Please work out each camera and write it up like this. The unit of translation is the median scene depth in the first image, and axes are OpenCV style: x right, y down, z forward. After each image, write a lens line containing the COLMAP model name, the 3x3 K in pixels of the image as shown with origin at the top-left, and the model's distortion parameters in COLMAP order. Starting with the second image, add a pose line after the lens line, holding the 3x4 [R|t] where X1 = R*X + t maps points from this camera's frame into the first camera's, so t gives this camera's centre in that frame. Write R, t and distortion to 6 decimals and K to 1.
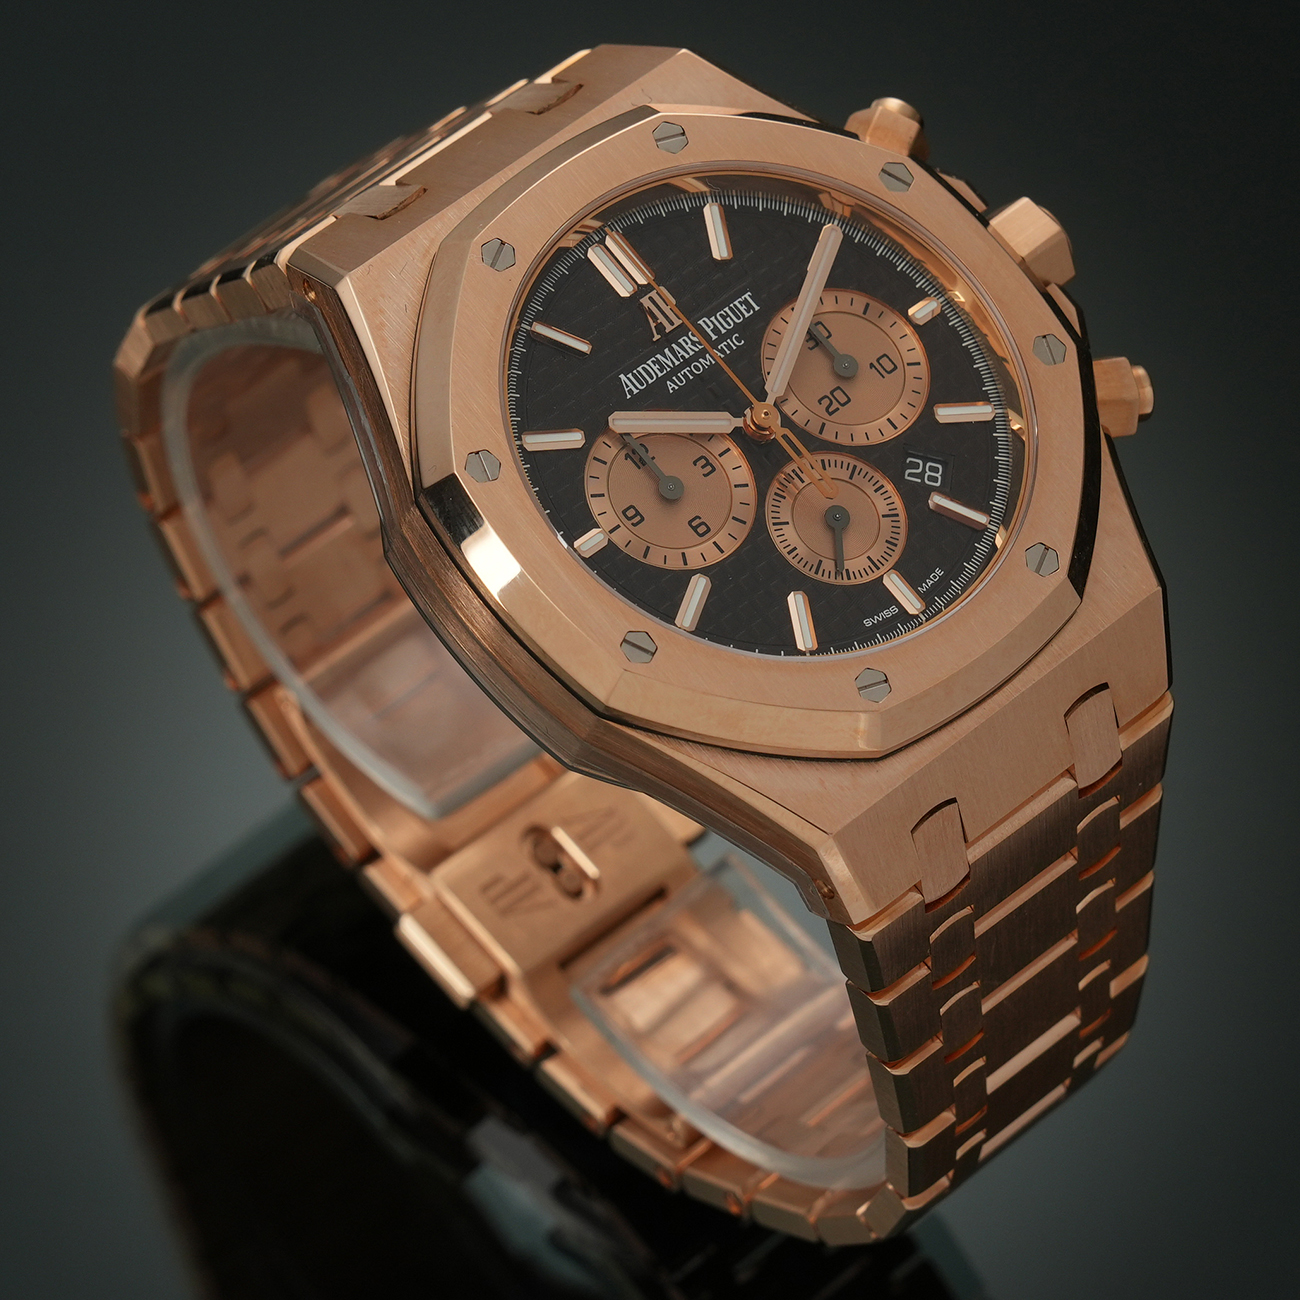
lens RADIAL K [[8791.5, 0, 650.0], [0, 8791.5, 650.0], [0, 0, 1]] dist [-1.088599, -7.605484]
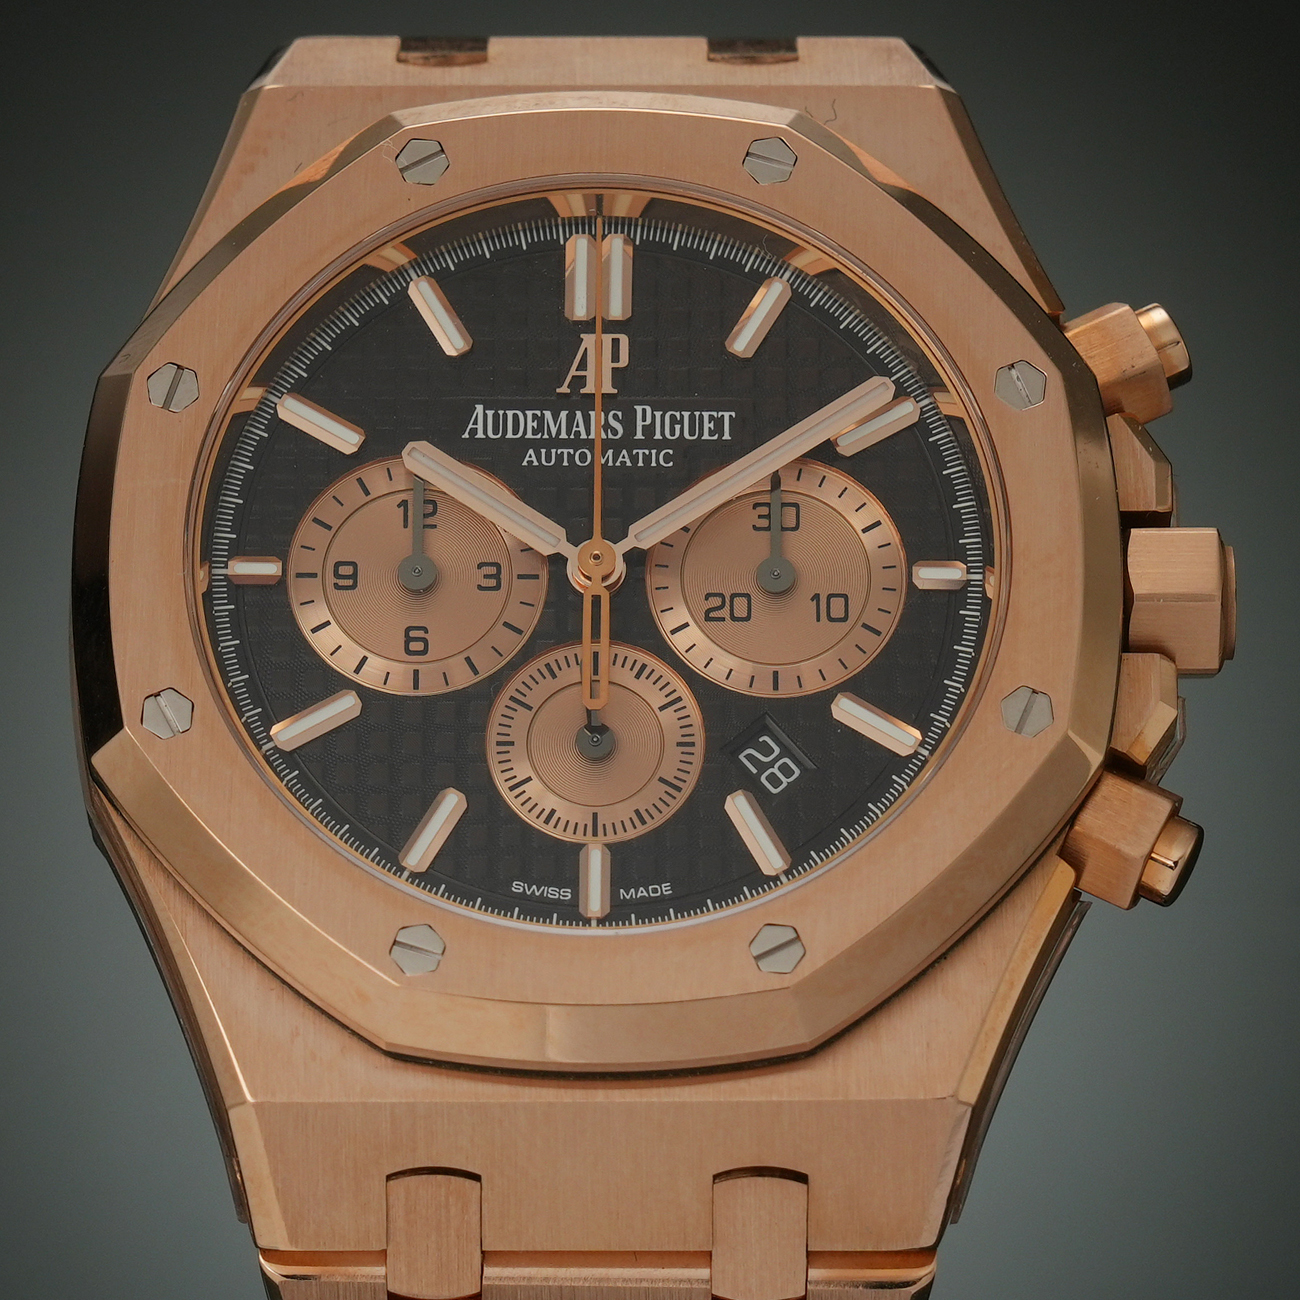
lens RADIAL K [[8791.5, 0, 650.0], [0, 8791.5, 650.0], [0, 0, 1]] dist [-1.088599, -7.605484]
pose [[0.718237, 0.499664, -0.484223, 0.345586], [-0.520096, 0.847824, 0.103414, -0.092498], [0.462208, 0.177567, 0.868812, 0.416069]]
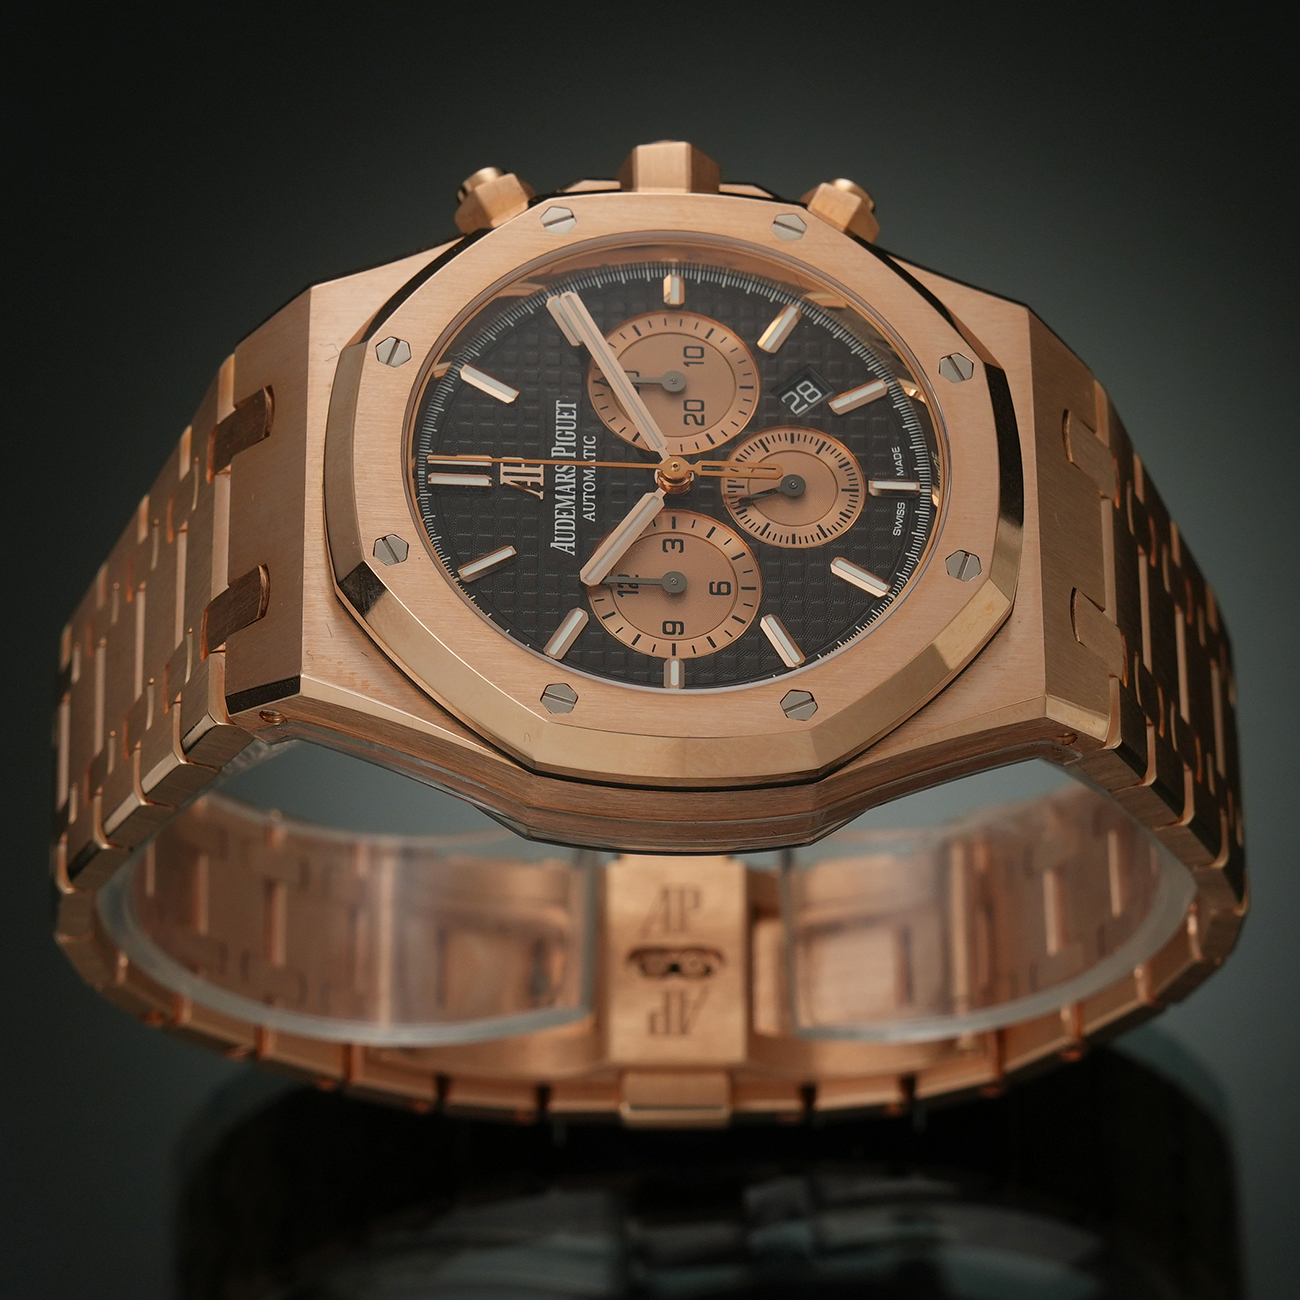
lens RADIAL K [[8791.5, 0, 650.0], [0, 8791.5, 650.0], [0, 0, 1]] dist [-1.088599, -7.605484]
pose [[0.653898, -0.728410, 0.204537, -0.210363], [0.721839, 0.681623, 0.119745, -0.135292], [-0.226641, 0.069341, 0.971507, 0.019829]]
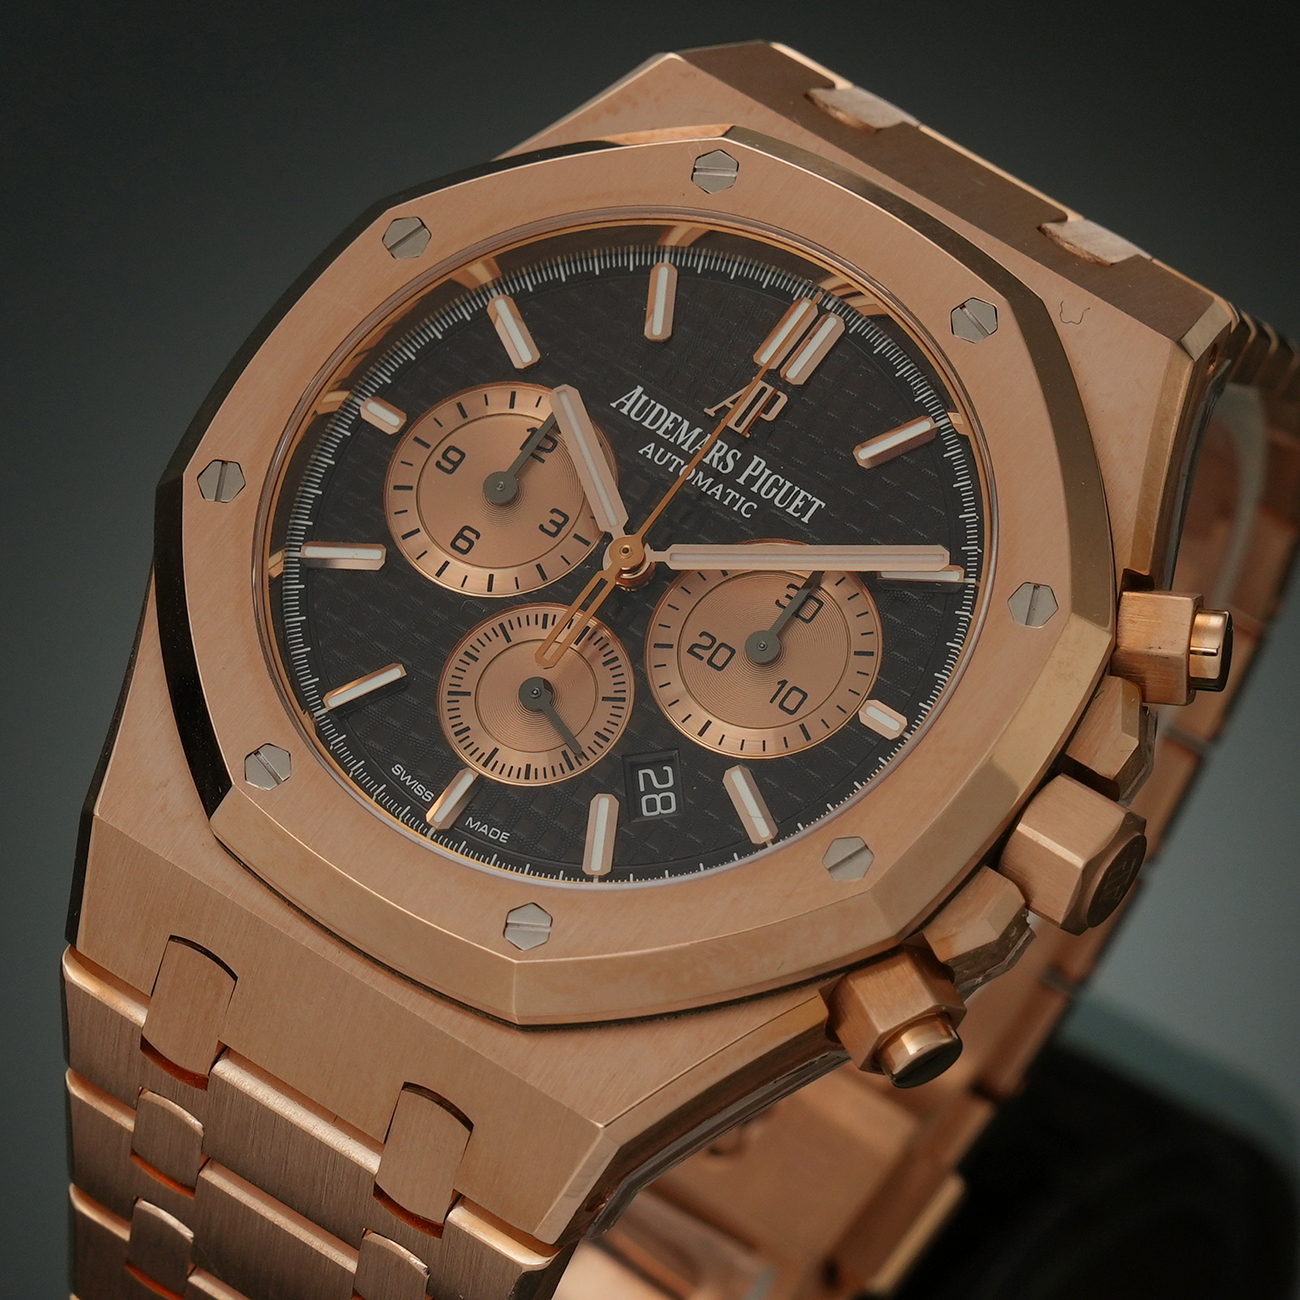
lens RADIAL K [[8791.5, 0, 650.0], [0, 8791.5, 650.0], [0, 0, 1]] dist [-1.088599, -7.605484]
pose [[0.175375, 0.738039, -0.651569, 0.500061], [-0.797036, 0.494932, 0.346087, -0.279379], [0.577908, 0.458629, 0.675042, 0.504919]]
